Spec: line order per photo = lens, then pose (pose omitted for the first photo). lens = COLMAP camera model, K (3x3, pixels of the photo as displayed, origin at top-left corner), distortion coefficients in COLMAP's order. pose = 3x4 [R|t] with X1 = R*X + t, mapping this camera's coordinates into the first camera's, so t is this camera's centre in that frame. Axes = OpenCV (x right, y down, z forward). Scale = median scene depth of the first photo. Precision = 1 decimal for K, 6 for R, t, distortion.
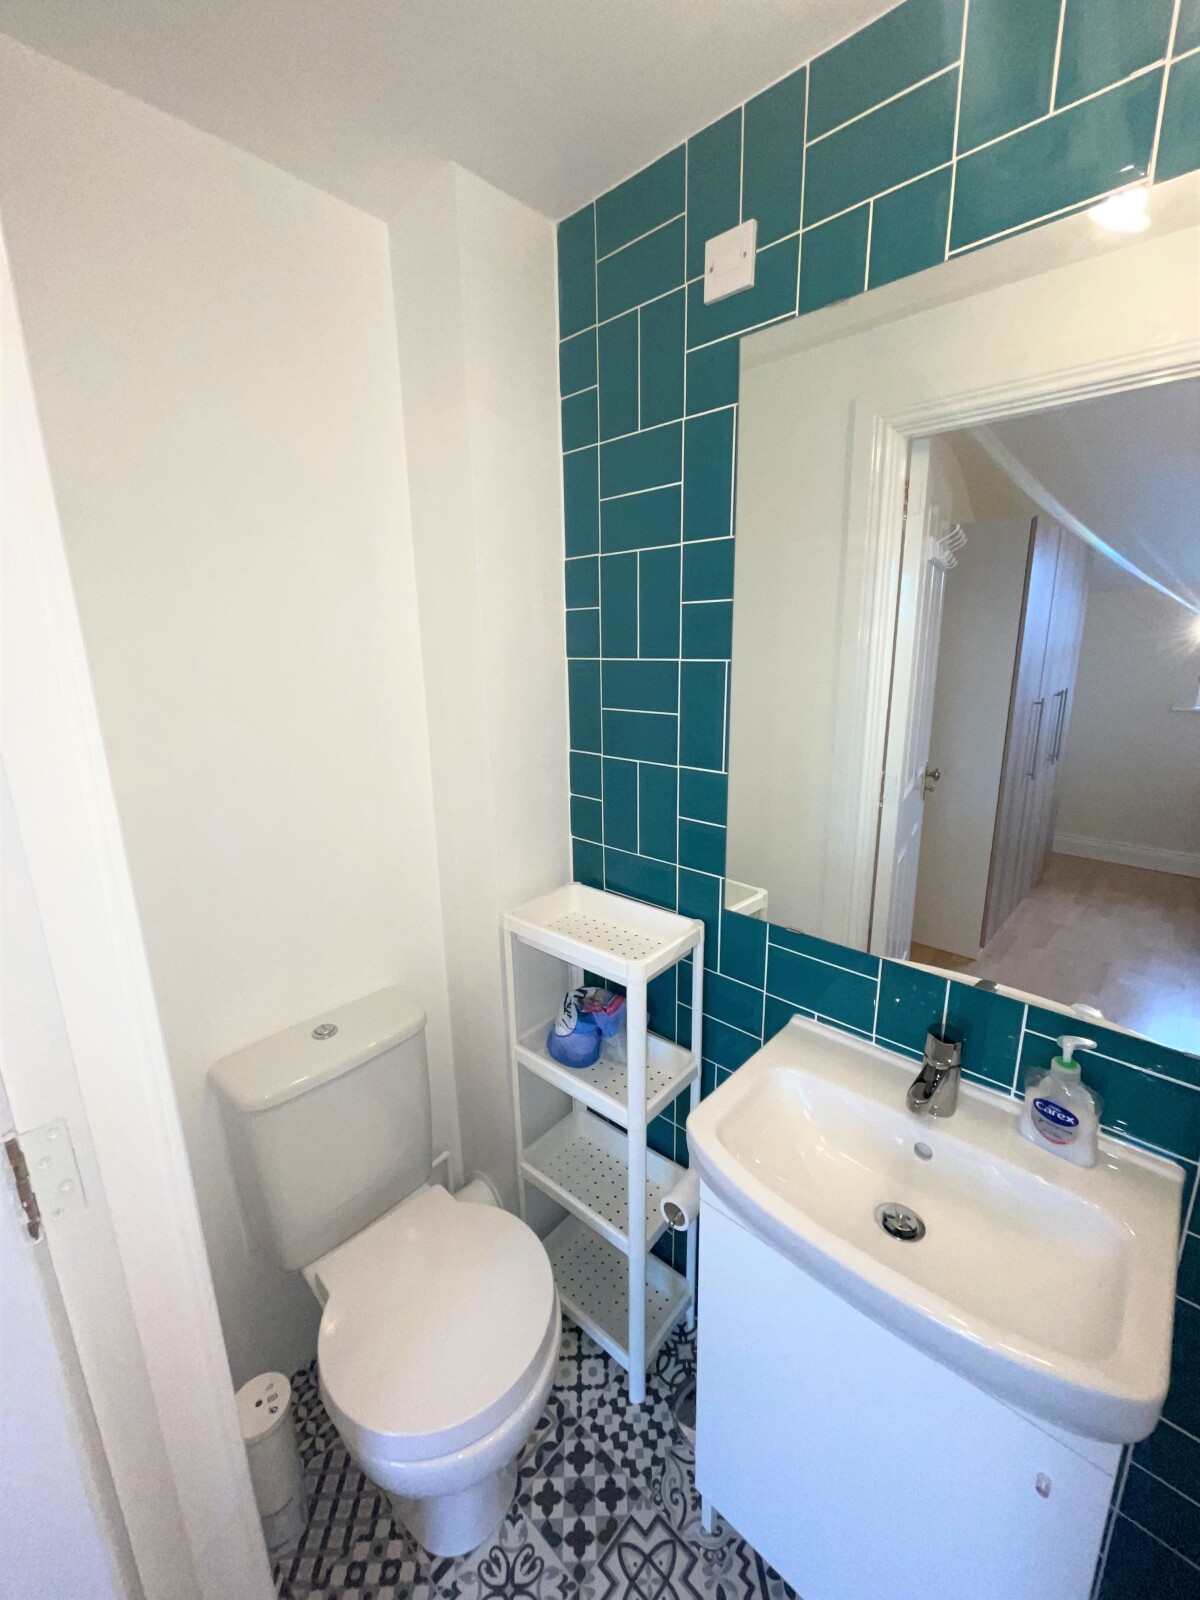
lens RADIAL K [[646.6, 0, 605.3], [0, 646.6, 798.8], [0, 0, 1]] dist [0.000611, 0.000095]
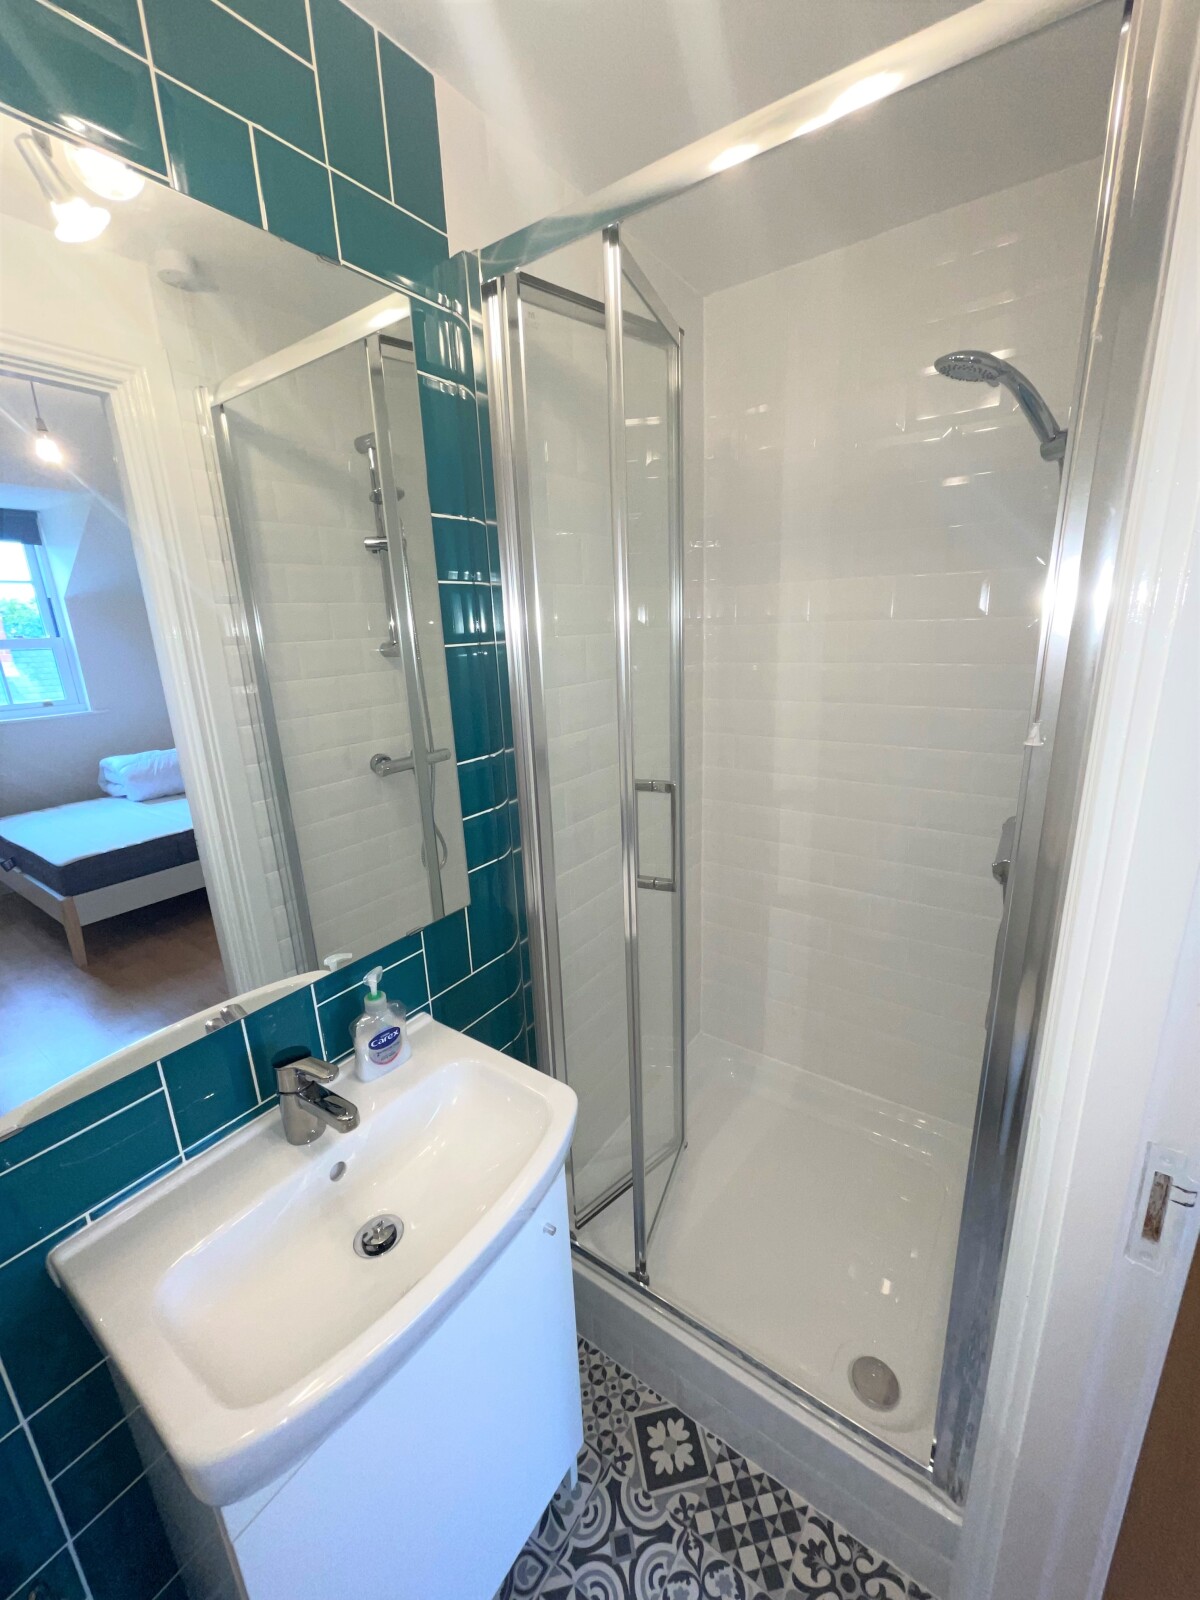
lens RADIAL K [[646.6, 0, 601.1], [0, 646.6, 792.1], [0, 0, 1]] dist [0.000611, 0.000095]
pose [[-0.131997, -0.243810, 0.960798, -0.361231], [0.274103, 0.922507, 0.271751, -0.131053], [-0.952599, 0.299228, -0.054939, 0.556928]]
